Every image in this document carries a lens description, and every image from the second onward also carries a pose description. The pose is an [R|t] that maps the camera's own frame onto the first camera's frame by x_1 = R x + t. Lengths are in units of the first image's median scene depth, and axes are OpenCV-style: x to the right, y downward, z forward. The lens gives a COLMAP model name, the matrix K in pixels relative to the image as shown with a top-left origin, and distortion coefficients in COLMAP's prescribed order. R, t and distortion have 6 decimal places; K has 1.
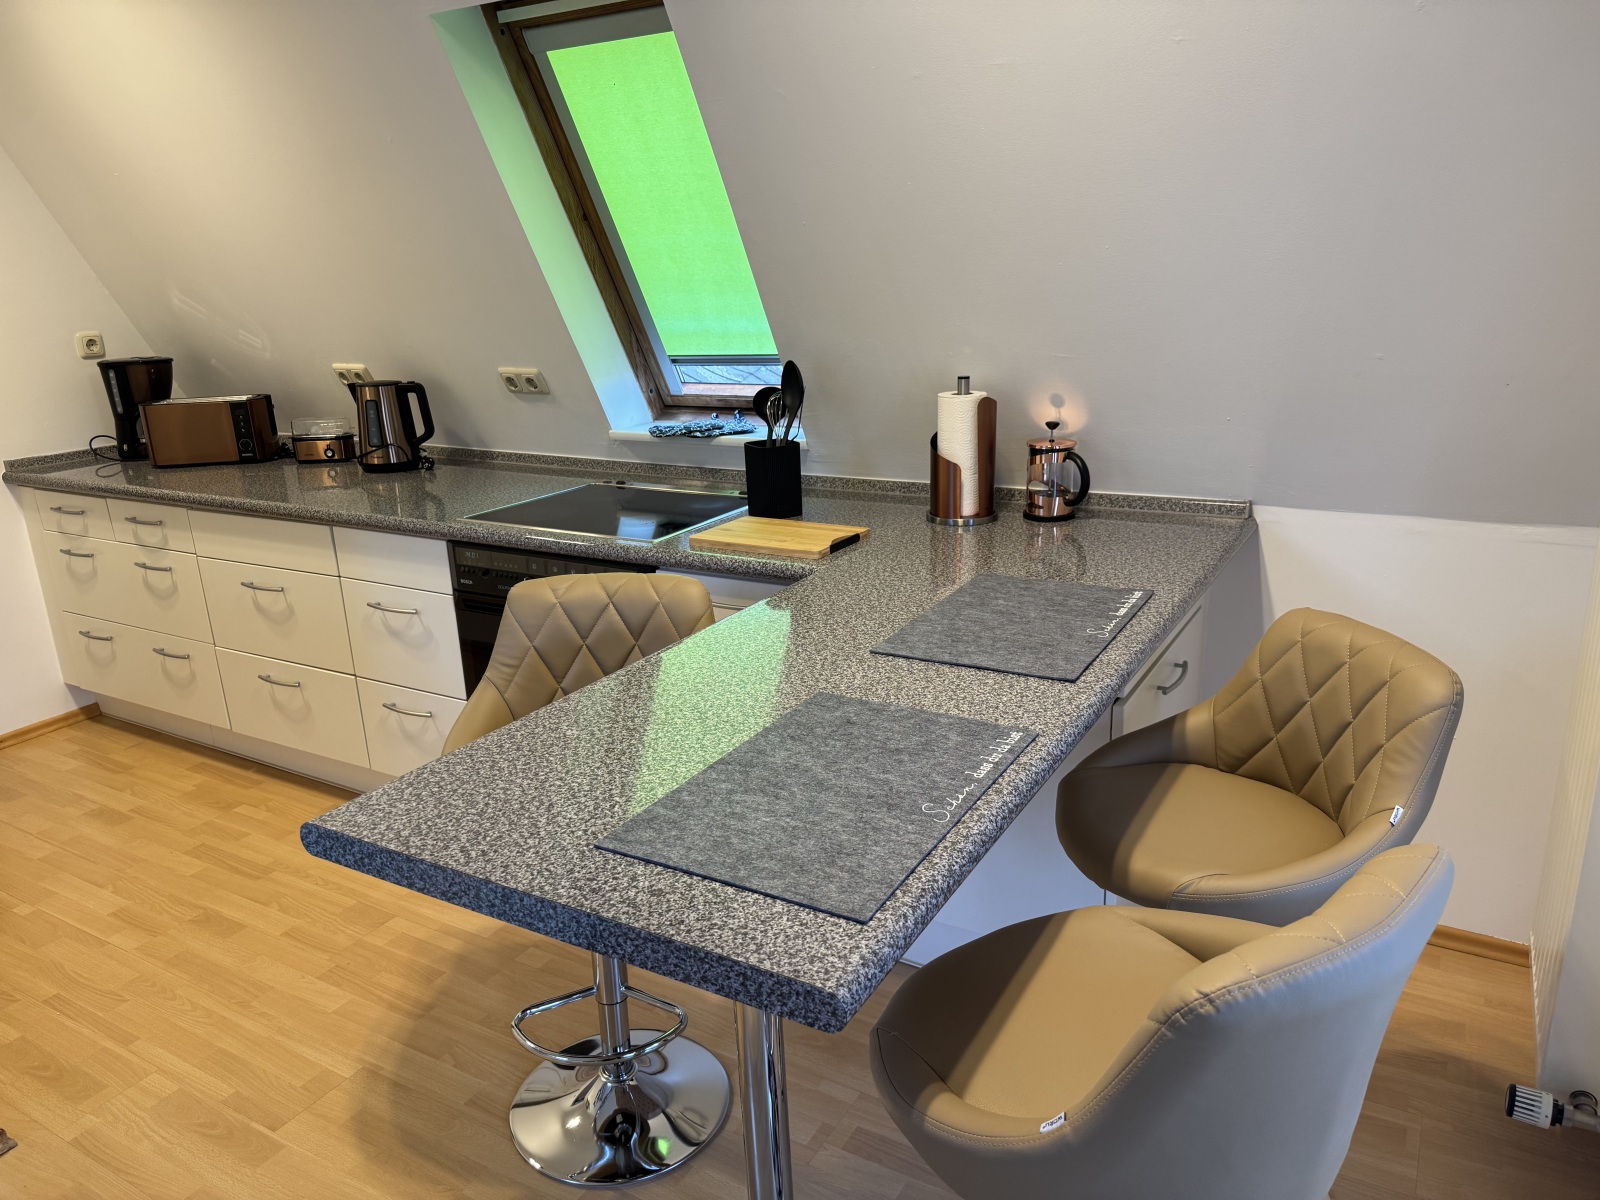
lens RADIAL K [[1117.5, 0, 797.2], [0, 1117.5, 607.3], [0, 0, 1]] dist [0.011842, -0.004949]
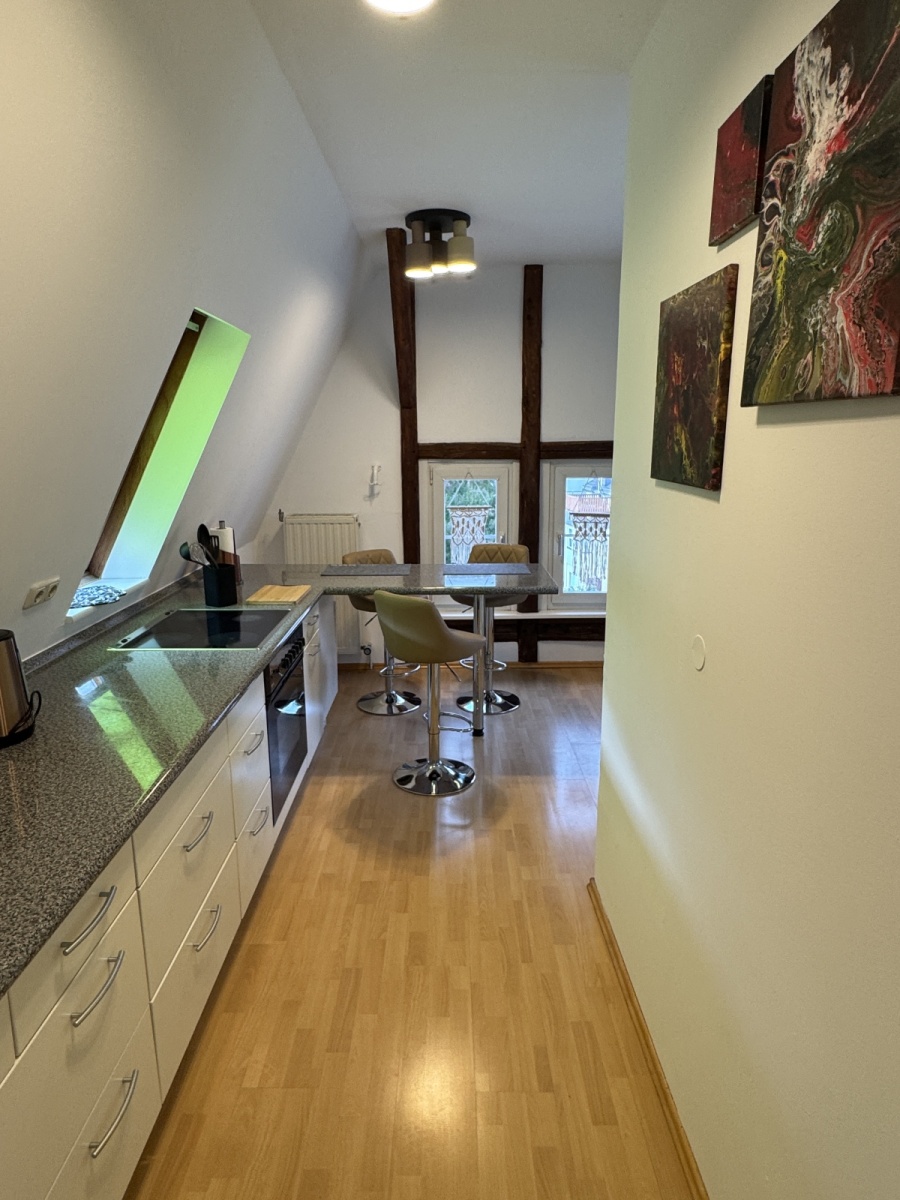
lens RADIAL K [[704.2, 0, 448.4], [0, 704.2, 594.5], [0, 0, 1]] dist [-0.017799, 0.000388]
pose [[-0.499198, -0.151877, 0.853074, -1.311961], [0.272499, 0.907049, 0.320946, -0.403266], [-0.822524, 0.392677, -0.411411, 1.263615]]
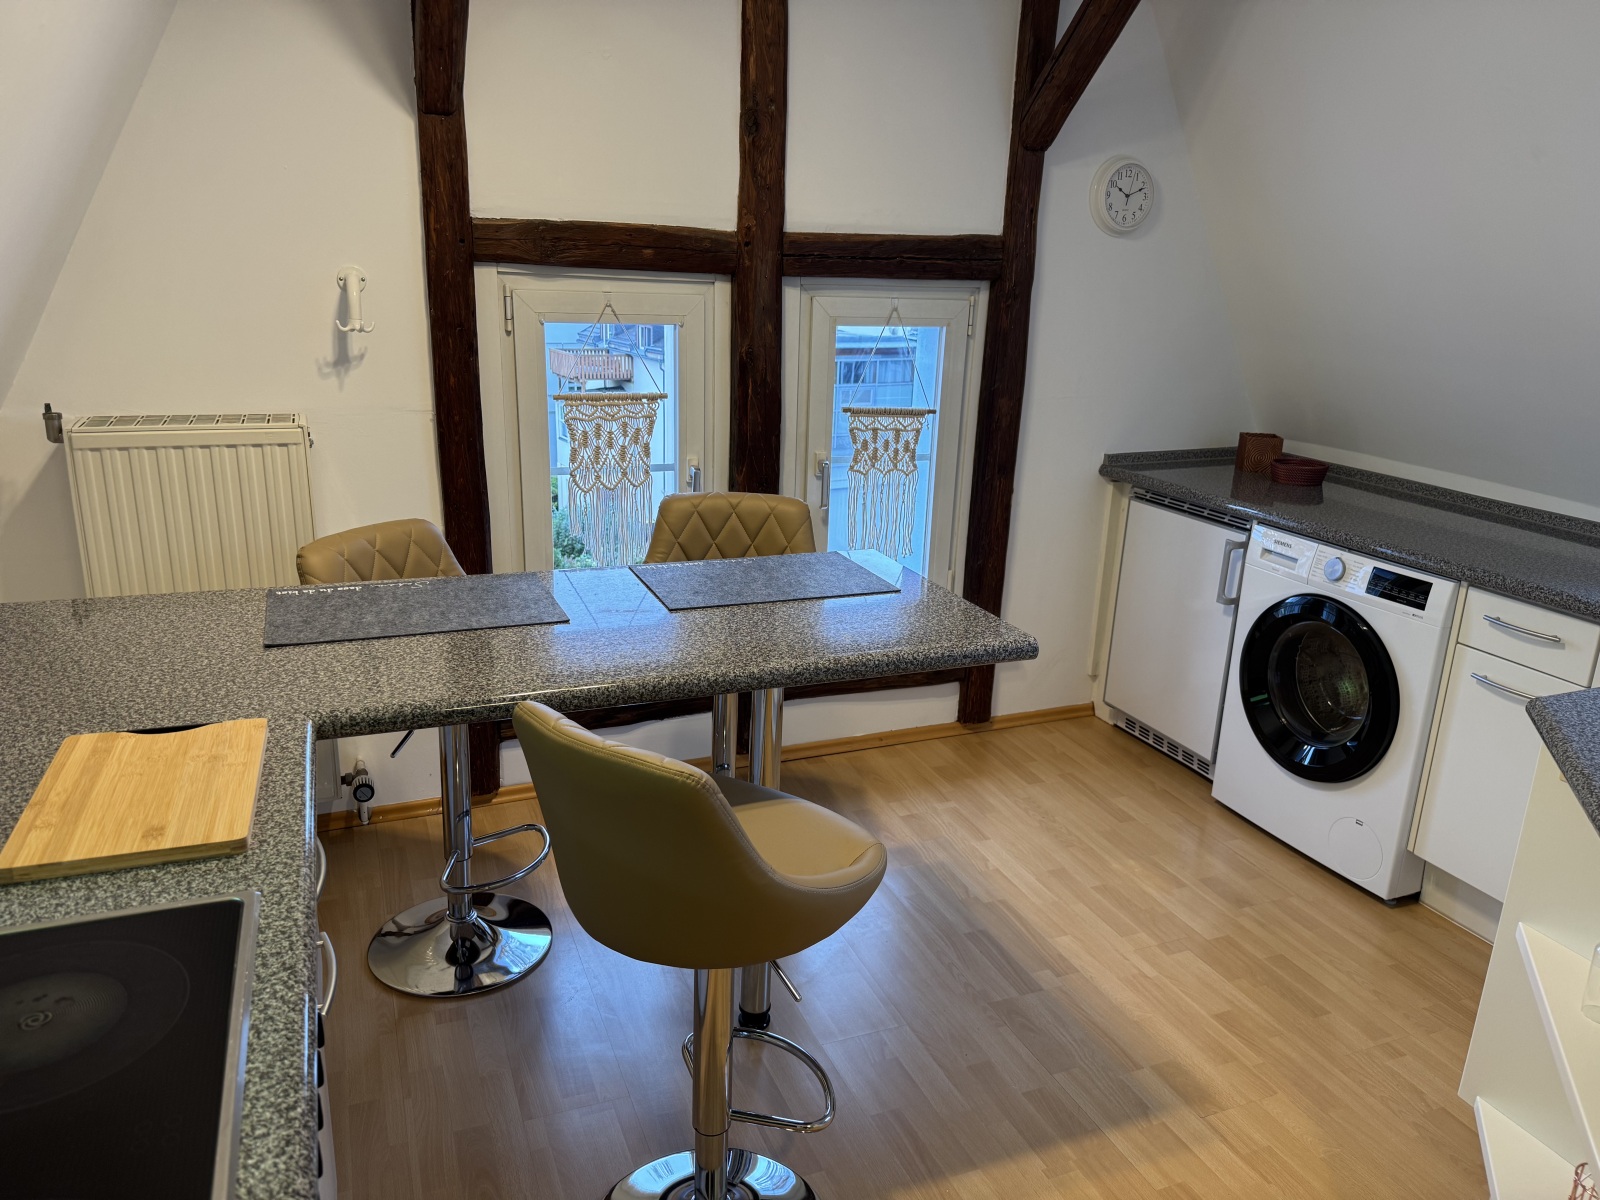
lens RADIAL K [[1117.5, 0, 800.0], [0, 1117.5, 606.9], [0, 0, 1]] dist [0.011842, -0.004949]
pose [[-0.795847, -0.173159, 0.580211, -0.539425], [0.164135, 0.860664, 0.481993, -0.333205], [-0.582828, 0.478826, -0.656535, 1.103928]]
